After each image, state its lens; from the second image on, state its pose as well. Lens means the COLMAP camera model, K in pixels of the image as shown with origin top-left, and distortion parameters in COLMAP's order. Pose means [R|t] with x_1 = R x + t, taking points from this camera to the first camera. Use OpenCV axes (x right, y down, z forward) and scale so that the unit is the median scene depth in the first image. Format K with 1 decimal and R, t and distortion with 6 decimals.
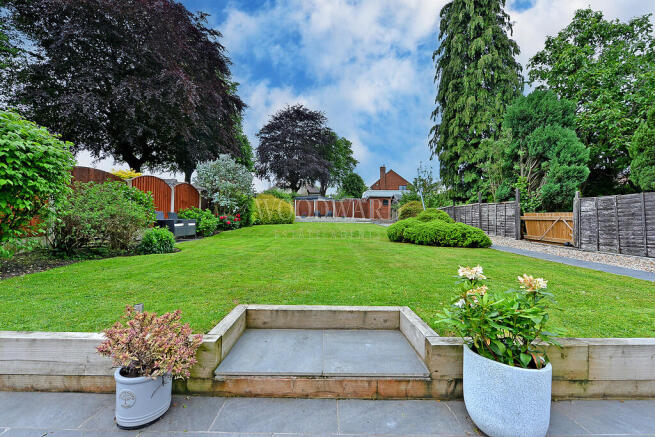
lens RADIAL K [[259.9, 0, 327.5], [0, 259.9, 218.5], [0, 0, 1]] dist [-0.013667, 0.000039]
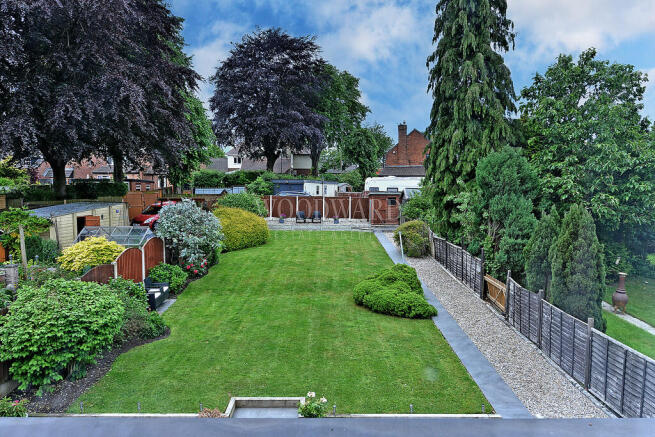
lens RADIAL K [[420.7, 0, 327.5], [0, 420.7, 218.5], [0, 0, 1]] dist [0.000409, 0.000399]
pose [[0.999960, -0.008835, -0.001688, 0.094351], [0.008951, 0.995853, 0.090537, -0.281292], [0.000881, -0.090549, 0.995892, -0.460246]]
